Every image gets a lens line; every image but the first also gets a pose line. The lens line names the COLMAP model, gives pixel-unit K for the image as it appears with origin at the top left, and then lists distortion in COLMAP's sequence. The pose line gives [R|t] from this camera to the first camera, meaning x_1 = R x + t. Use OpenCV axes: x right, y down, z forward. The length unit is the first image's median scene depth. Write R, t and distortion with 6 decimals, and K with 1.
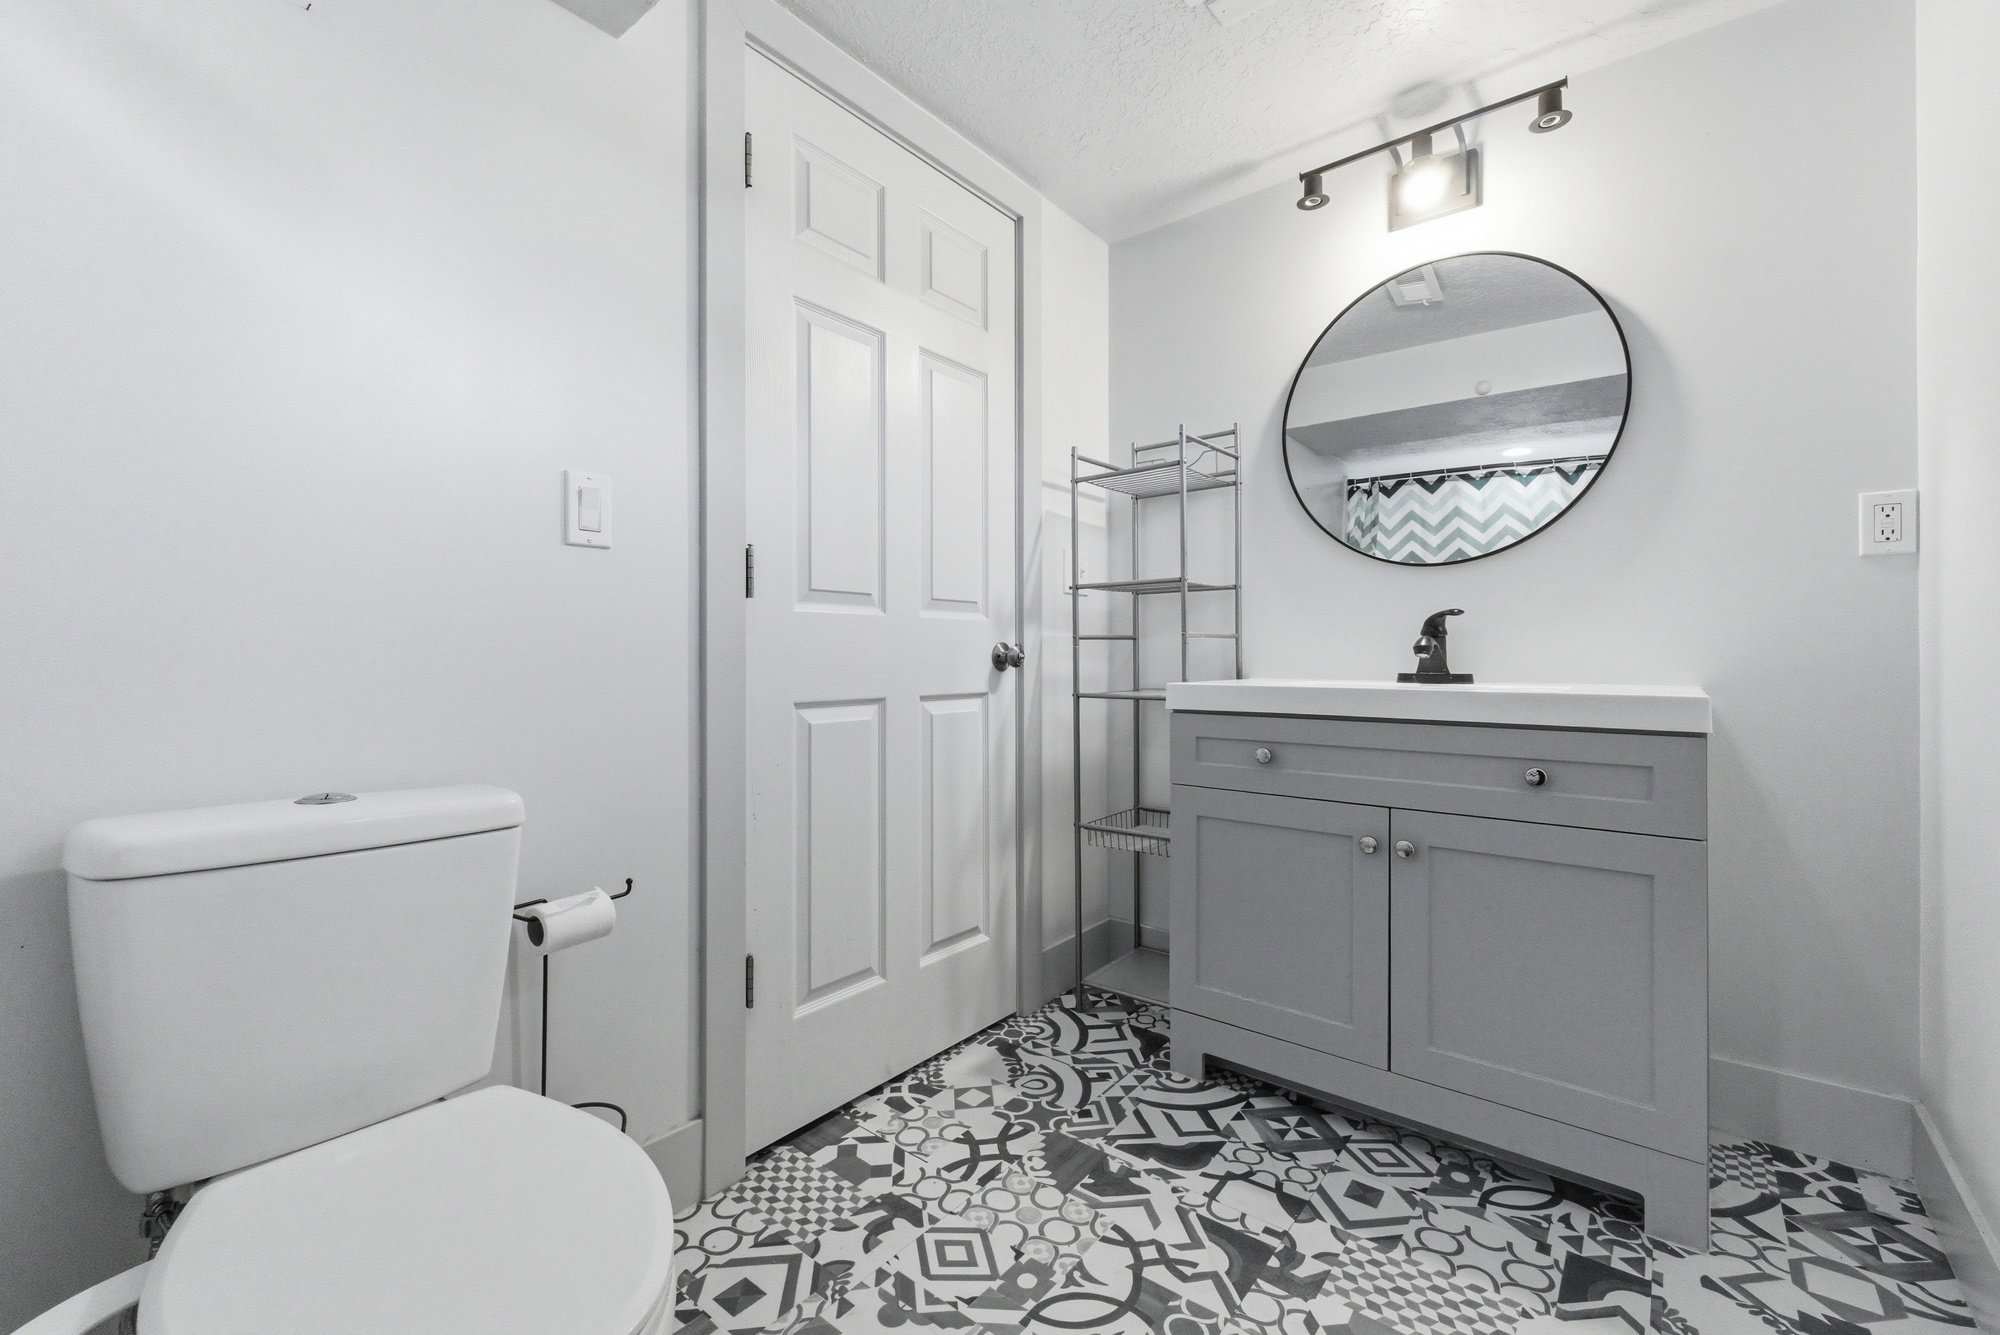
lens RADIAL K [[832.7, 0, 997.9], [0, 832.7, 642.9], [0, 0, 1]] dist [0.000989, -0.000859]
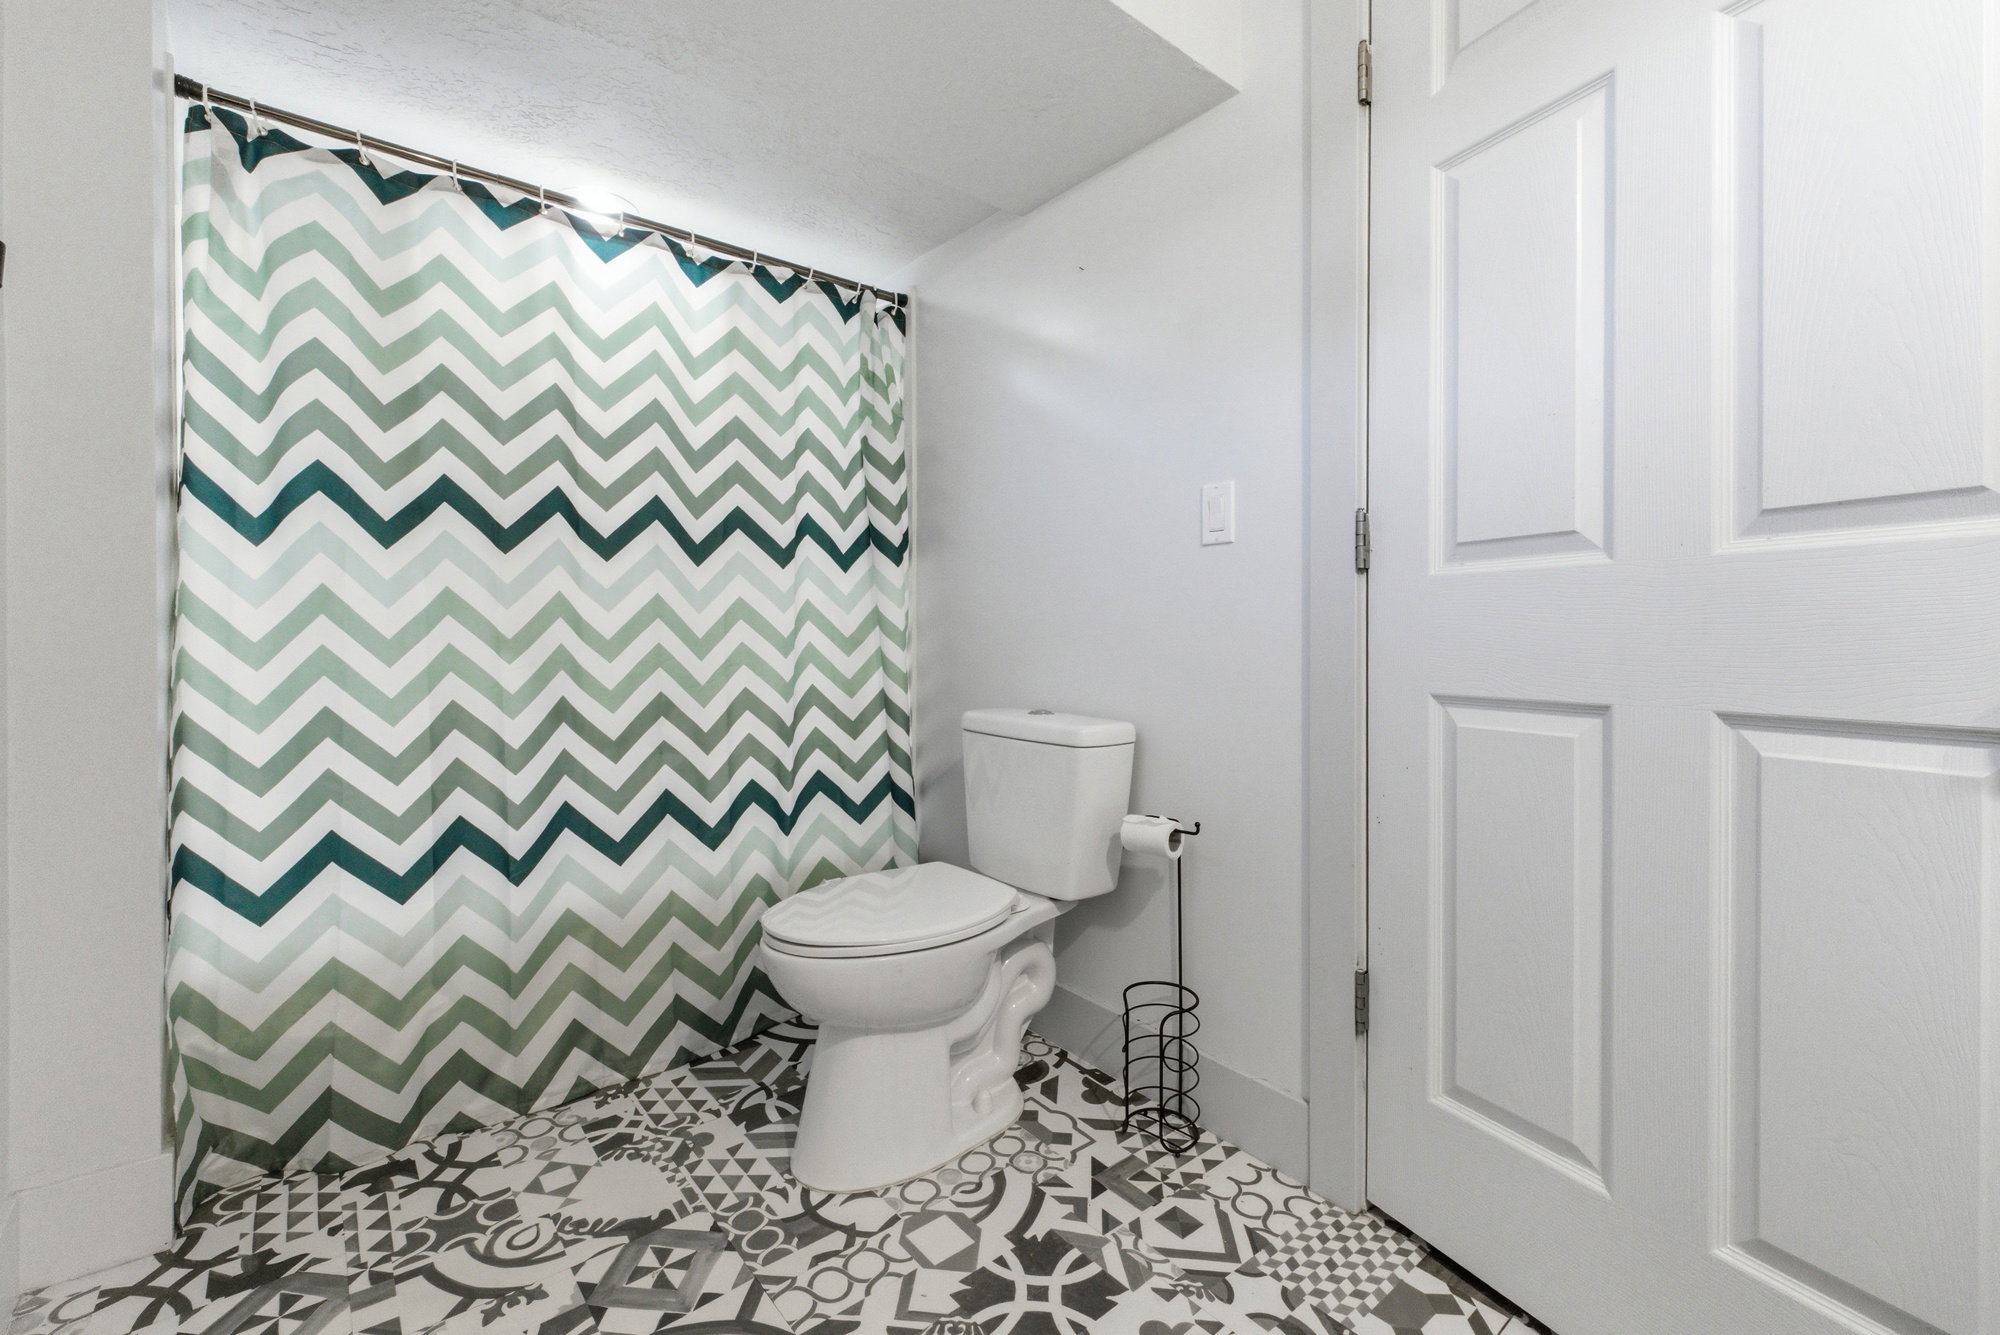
lens RADIAL K [[832.7, 0, 997.9], [0, 832.7, 642.9], [0, 0, 1]] dist [0.000989, -0.000859]
pose [[-0.187162, 0.006988, -0.982304, 0.744100], [0.004352, 0.999971, 0.006284, 0.017658], [0.982319, -0.003099, -0.187187, 0.904491]]
